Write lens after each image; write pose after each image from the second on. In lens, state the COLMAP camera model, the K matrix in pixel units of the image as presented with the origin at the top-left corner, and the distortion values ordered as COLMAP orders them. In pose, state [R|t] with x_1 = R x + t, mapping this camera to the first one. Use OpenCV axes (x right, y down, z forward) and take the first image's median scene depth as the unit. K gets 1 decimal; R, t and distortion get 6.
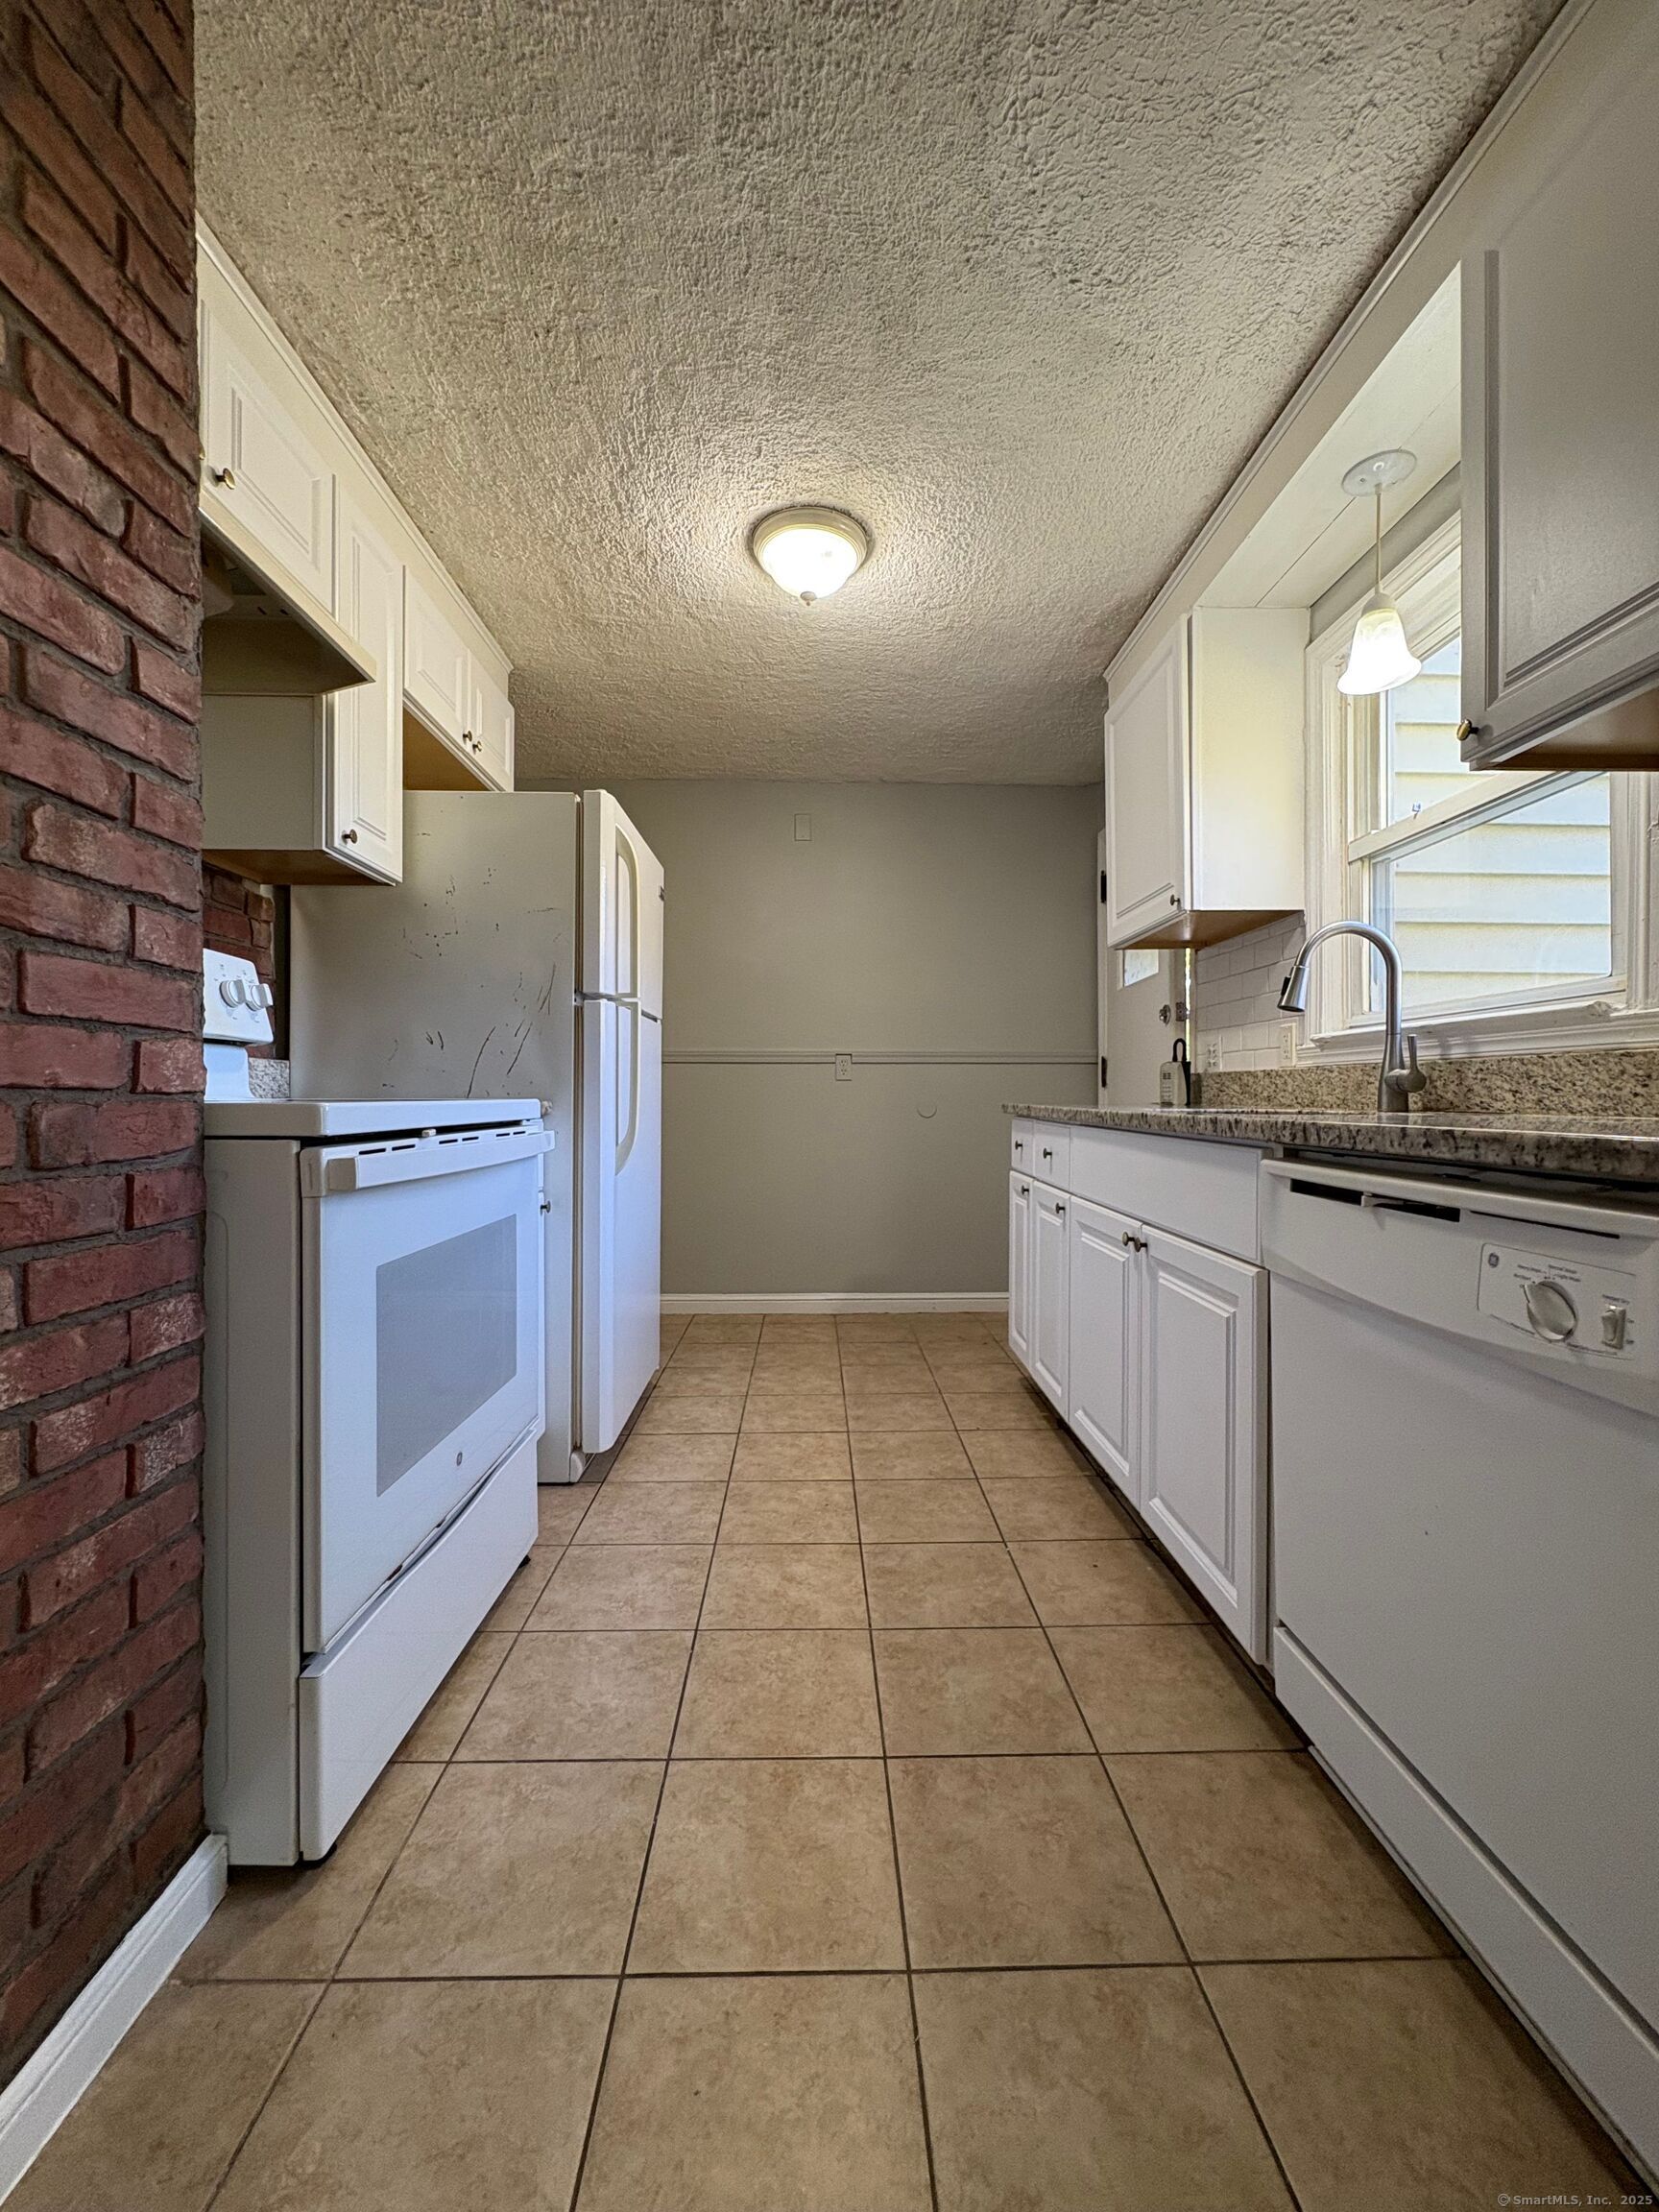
lens RADIAL K [[876.7, 0, 829.1], [0, 876.7, 1099.2], [0, 0, 1]] dist [-0.003249, 0.000683]
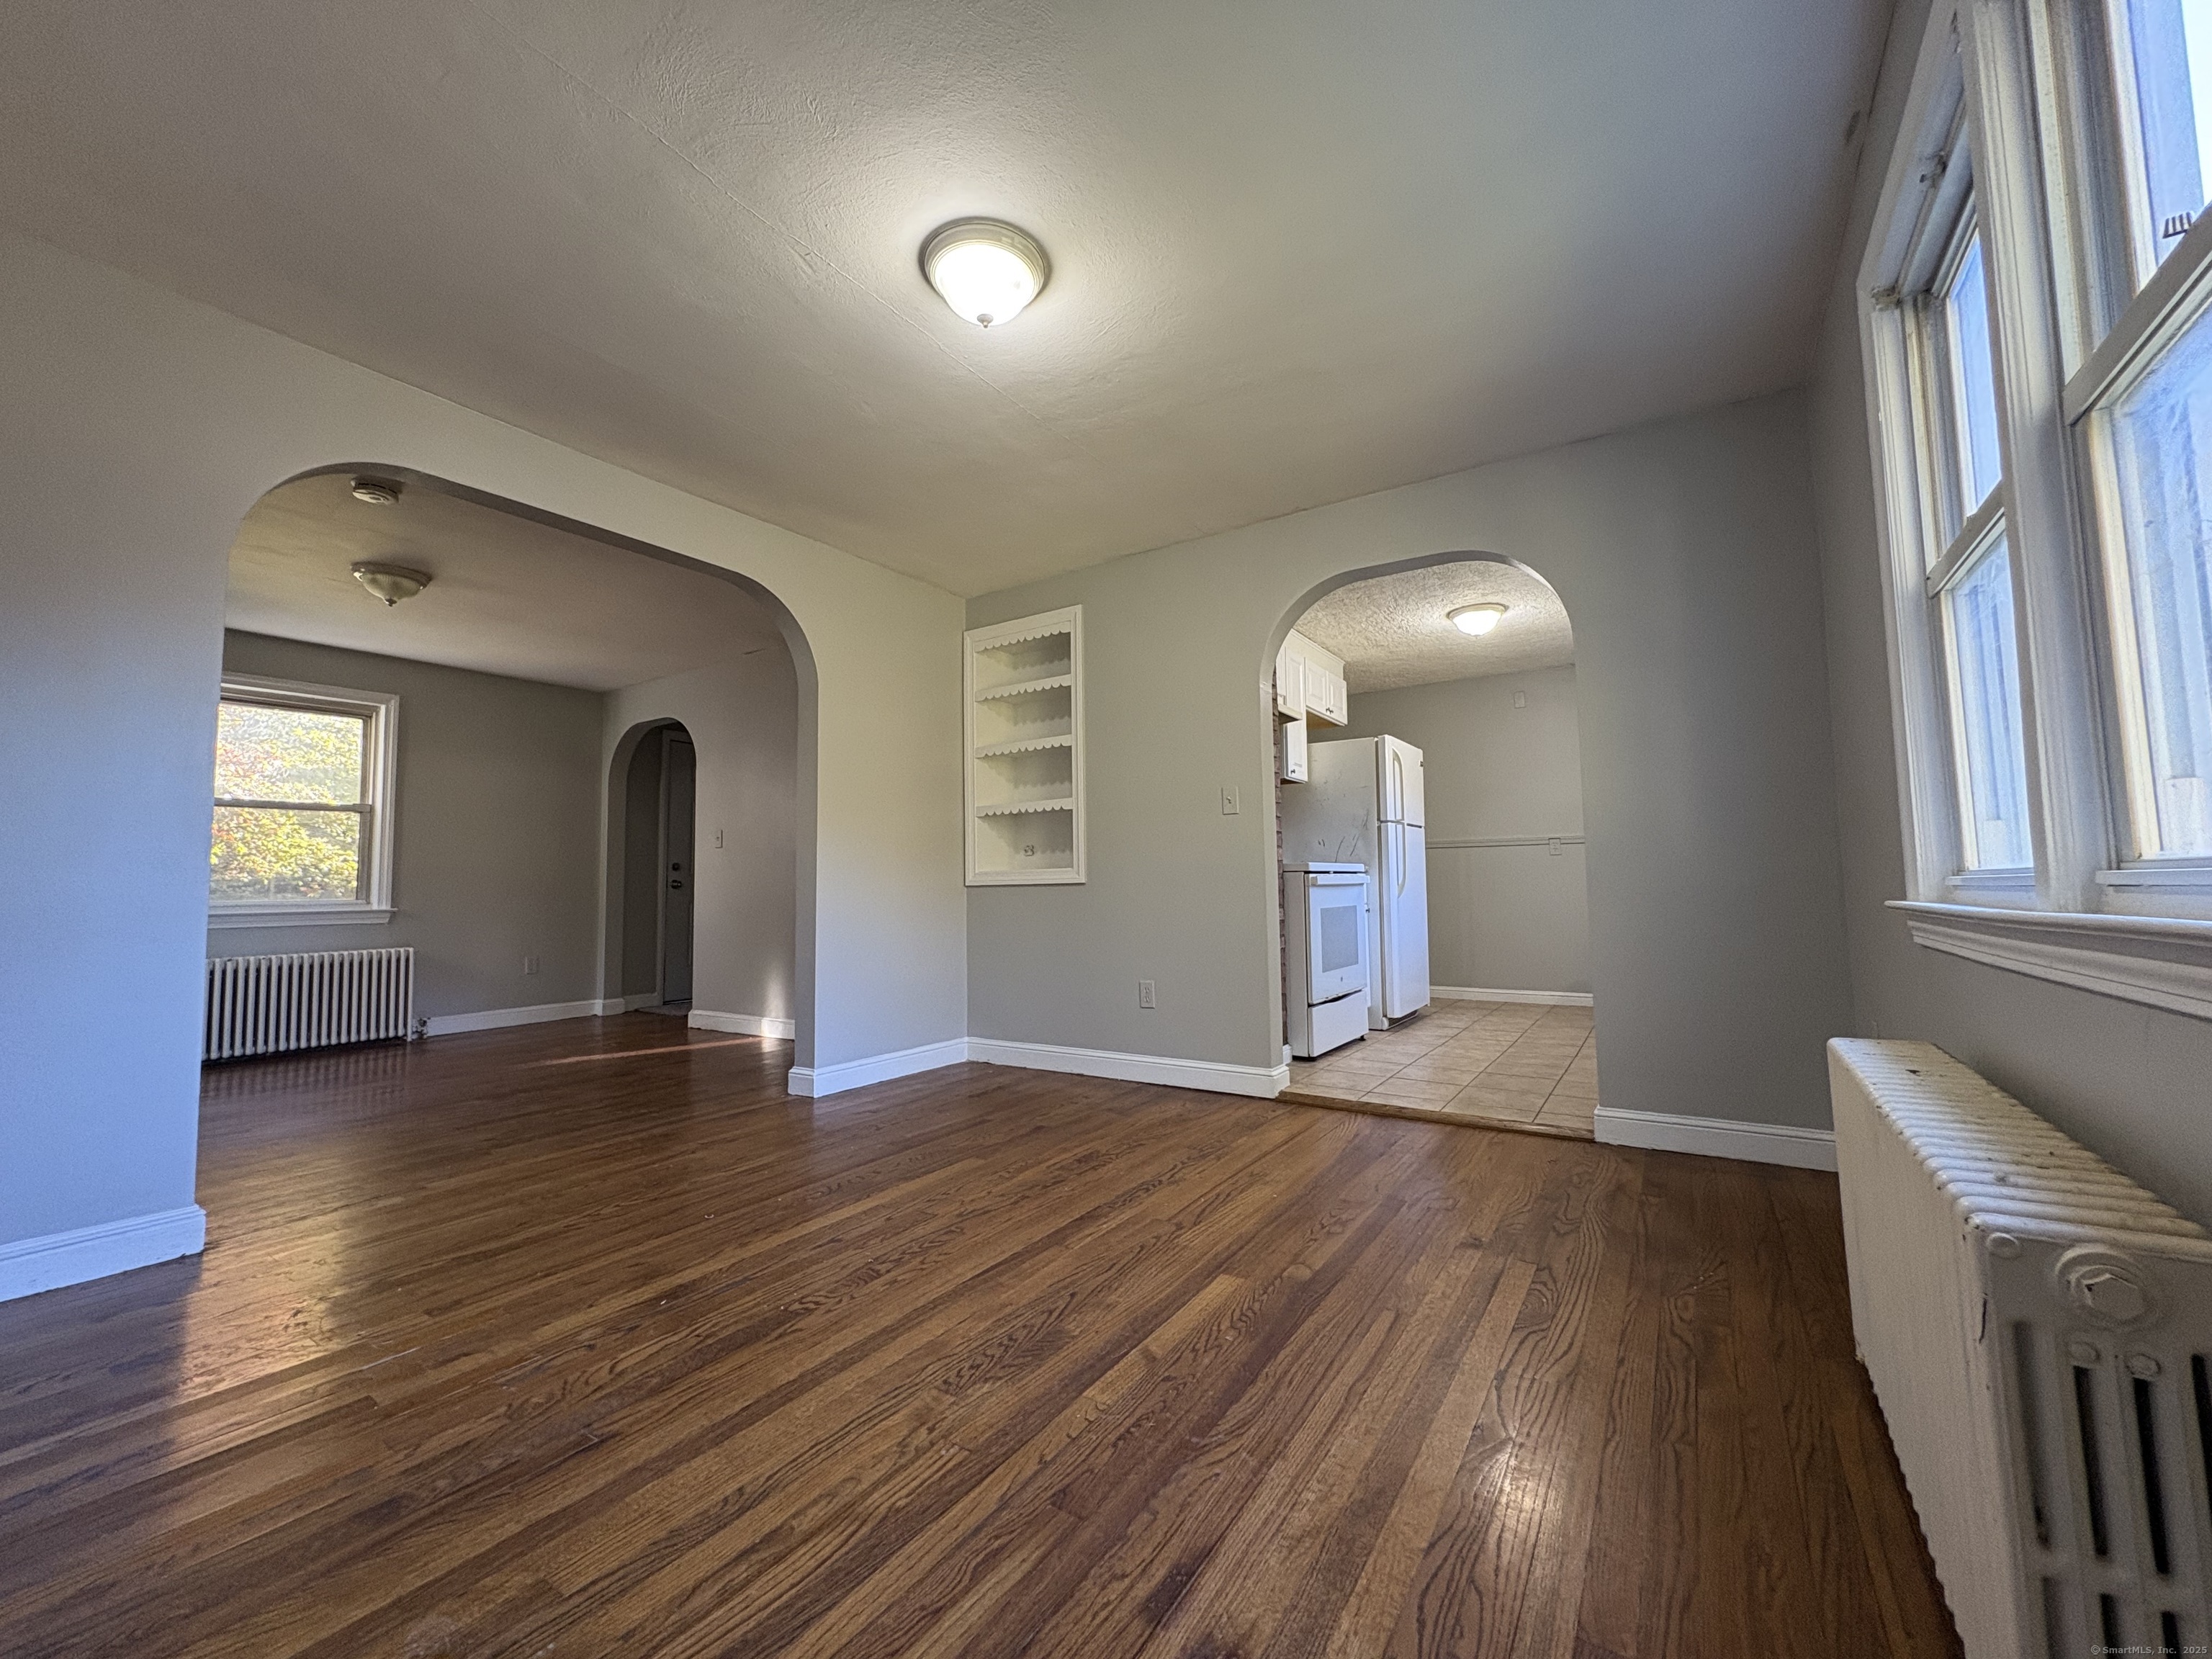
lens RADIAL K [[876.7, 0, 1101.9], [0, 876.7, 826.6], [0, 0, 1]] dist [-0.003249, 0.000683]
pose [[0.820642, -0.052154, -0.569058, 0.499988], [0.012660, 0.997241, -0.073140, 0.066107], [0.571303, 0.052818, 0.819038, -1.533472]]
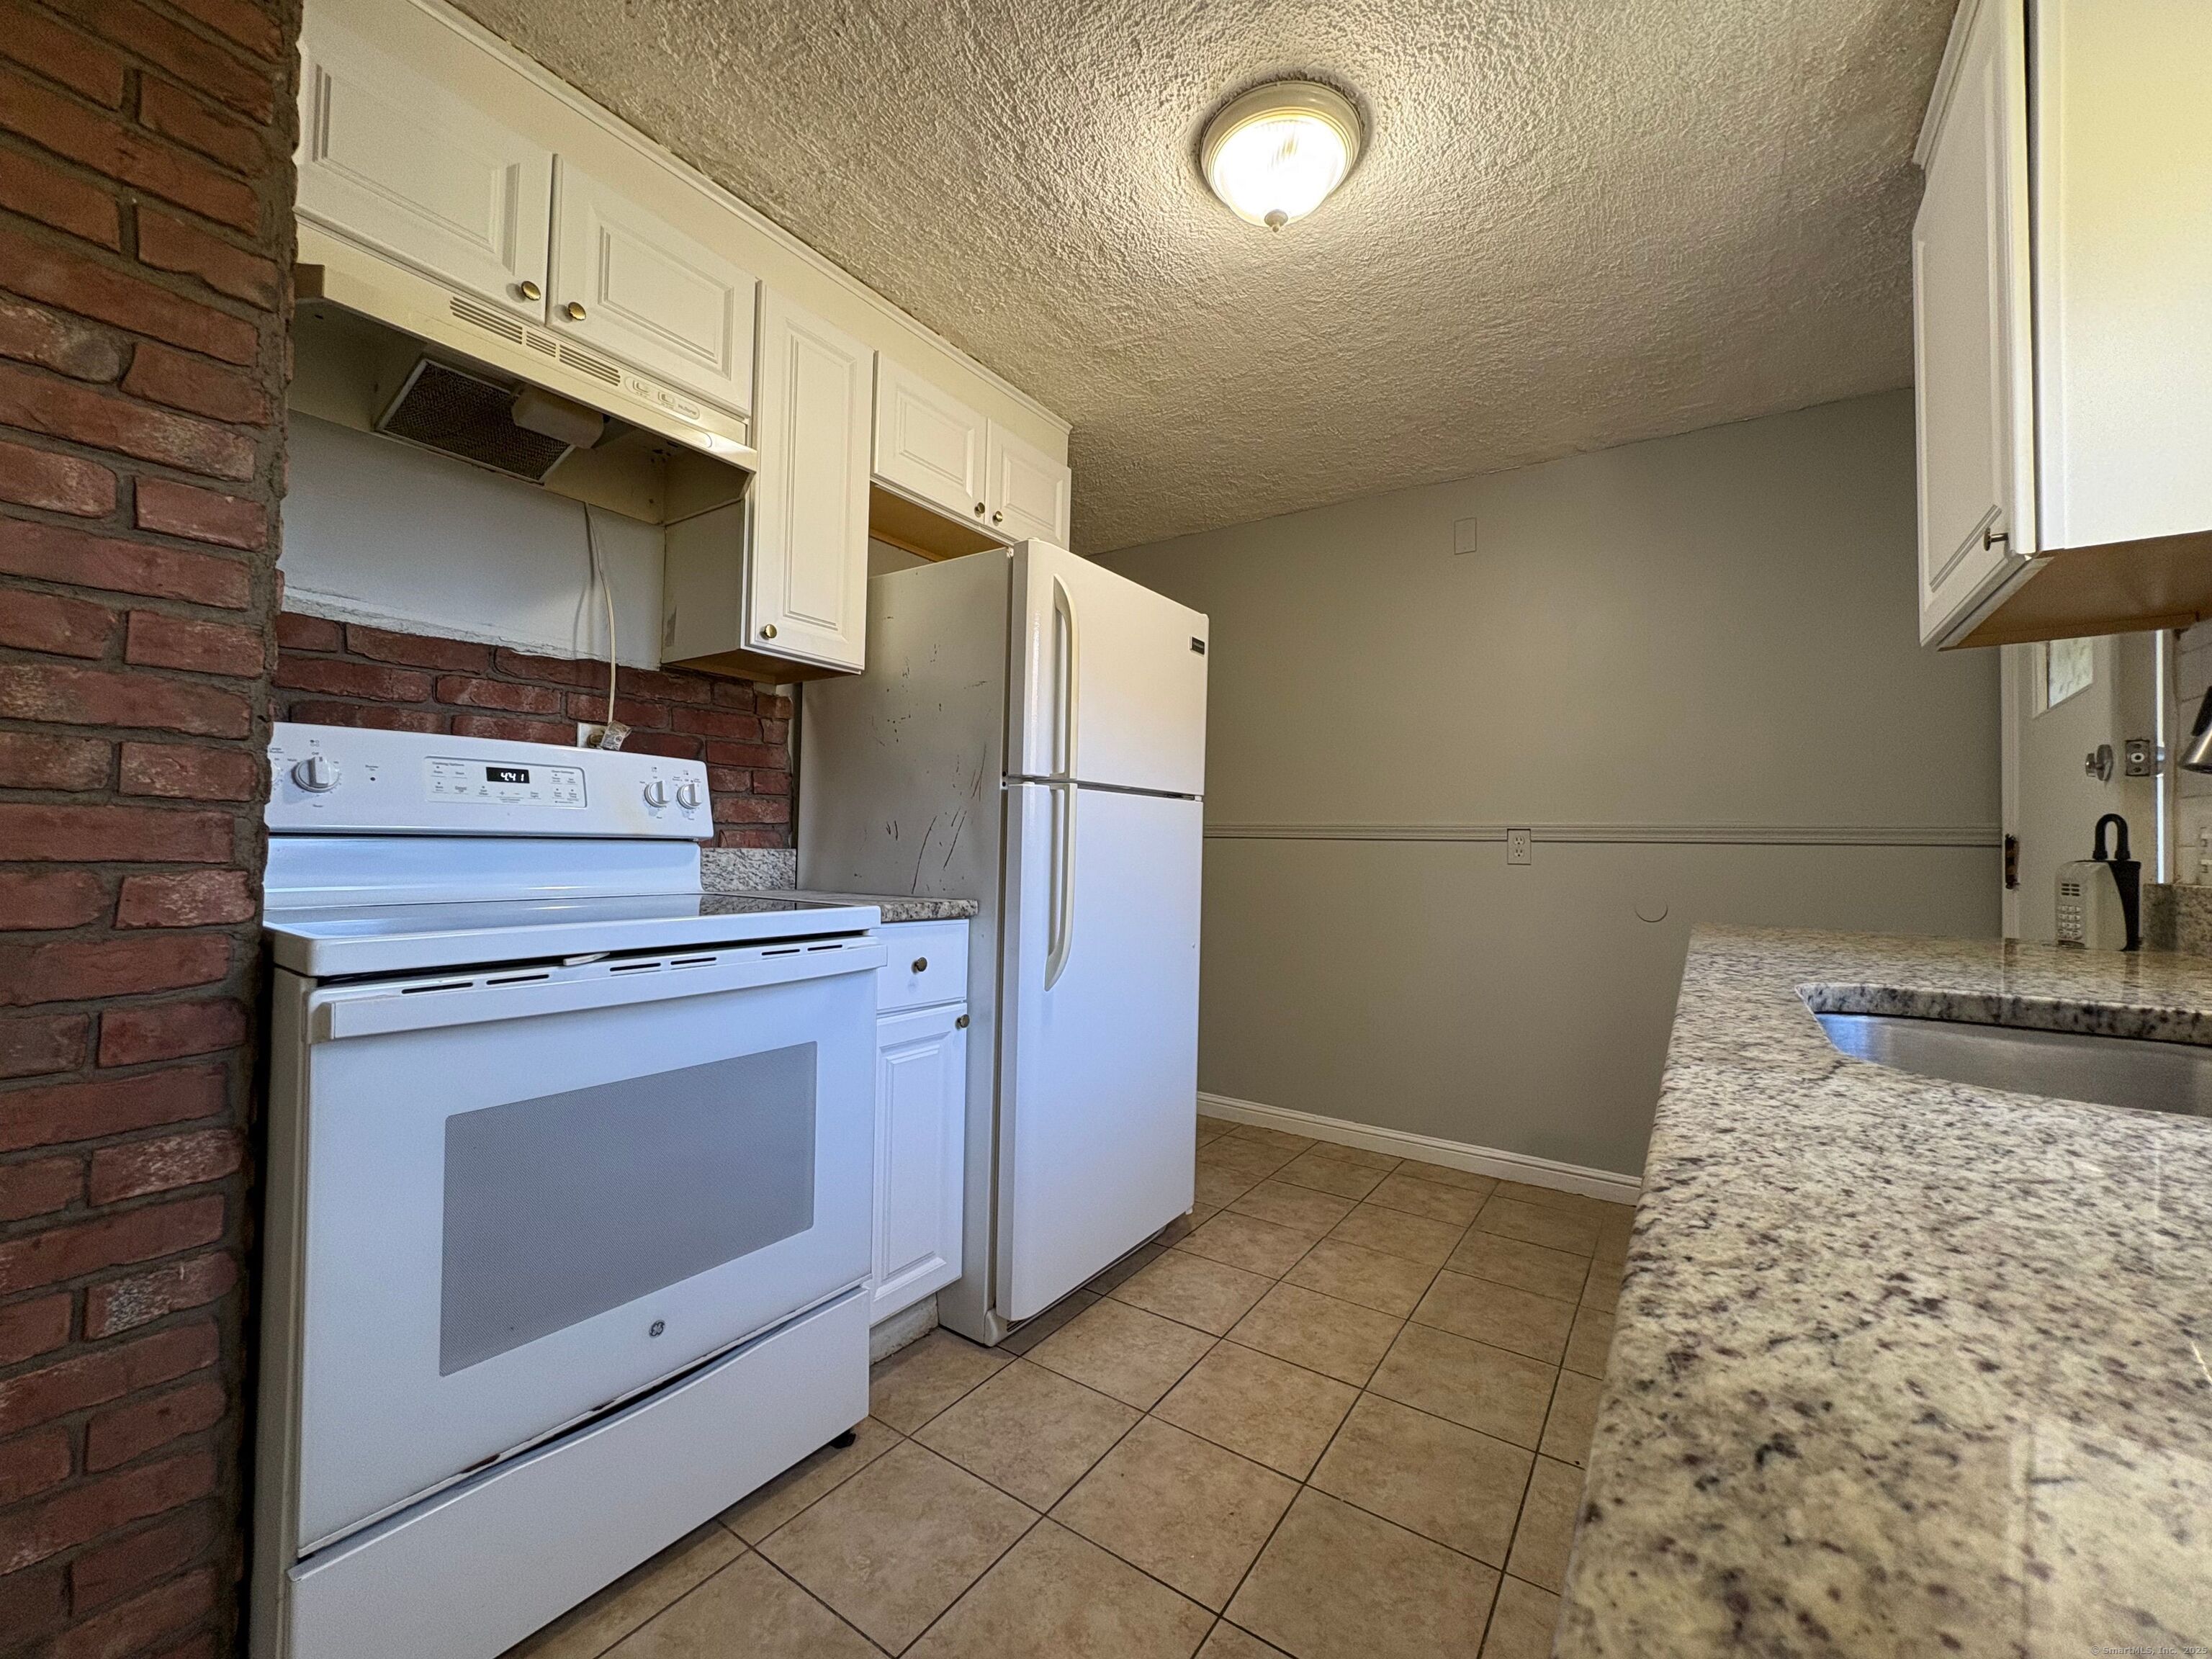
lens RADIAL K [[876.7, 0, 1091.3], [0, 876.7, 832.7], [0, 0, 1]] dist [-0.003249, 0.000683]
pose [[0.814282, 0.003880, -0.580456, 0.312581], [-0.018956, 0.999622, -0.019911, -0.053694], [0.580159, 0.027216, 0.814048, 0.378831]]
